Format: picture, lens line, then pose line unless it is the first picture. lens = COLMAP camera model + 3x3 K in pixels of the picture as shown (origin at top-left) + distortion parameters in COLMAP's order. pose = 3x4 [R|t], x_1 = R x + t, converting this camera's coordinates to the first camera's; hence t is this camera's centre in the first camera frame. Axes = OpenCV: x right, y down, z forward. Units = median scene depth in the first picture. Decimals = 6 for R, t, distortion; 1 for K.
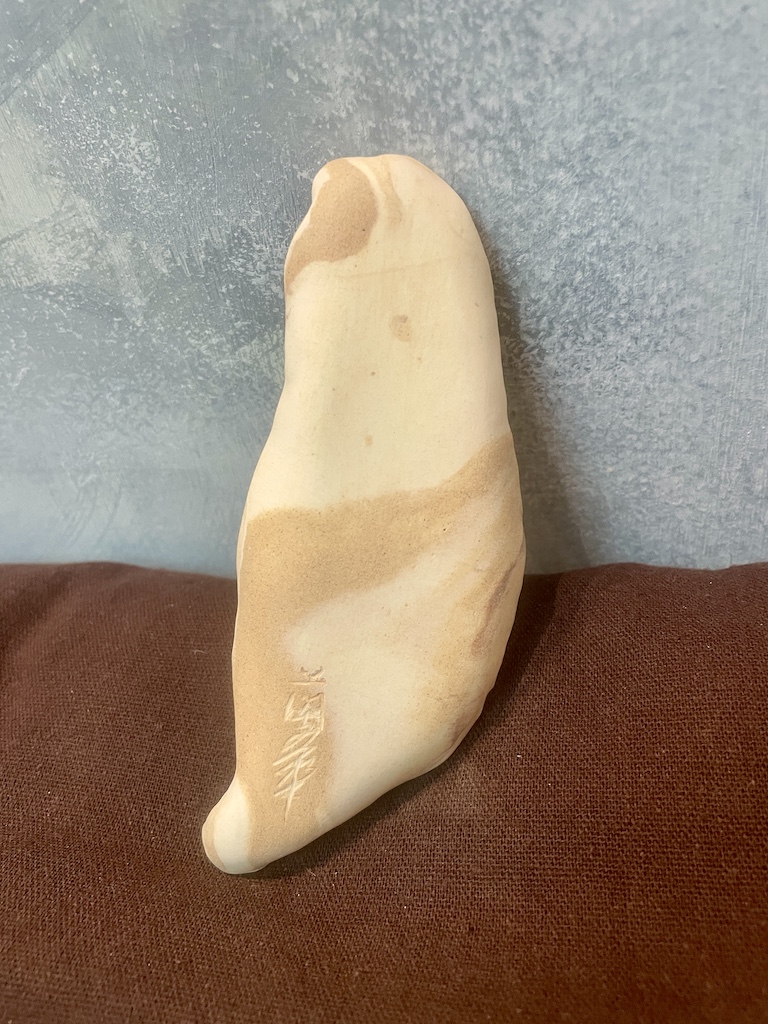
lens RADIAL K [[830.3, 0, 365.3], [0, 830.3, 546.1], [0, 0, 1]] dist [0.056193, -0.107226]
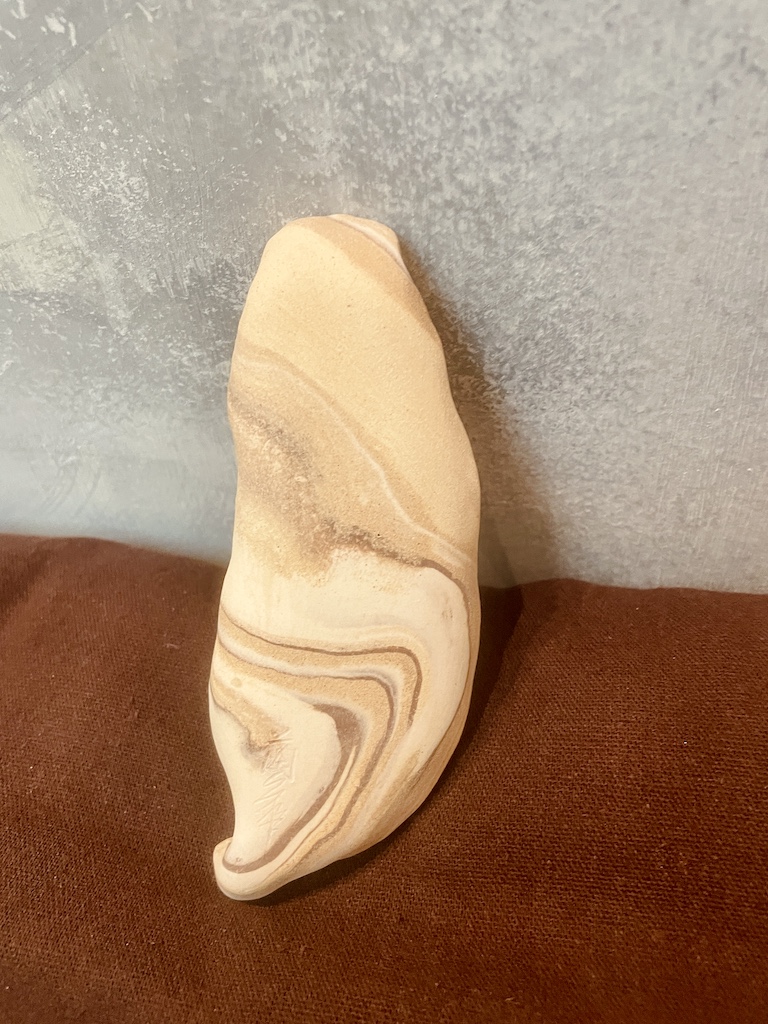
lens RADIAL K [[830.3, 0, 365.5], [0, 830.3, 544.3], [0, 0, 1]] dist [0.056193, -0.107226]
pose [[0.997942, 0.043723, 0.046914, -0.007403], [-0.049488, 0.990310, 0.129754, -0.171993], [-0.040786, -0.131809, 0.990436, -0.085067]]
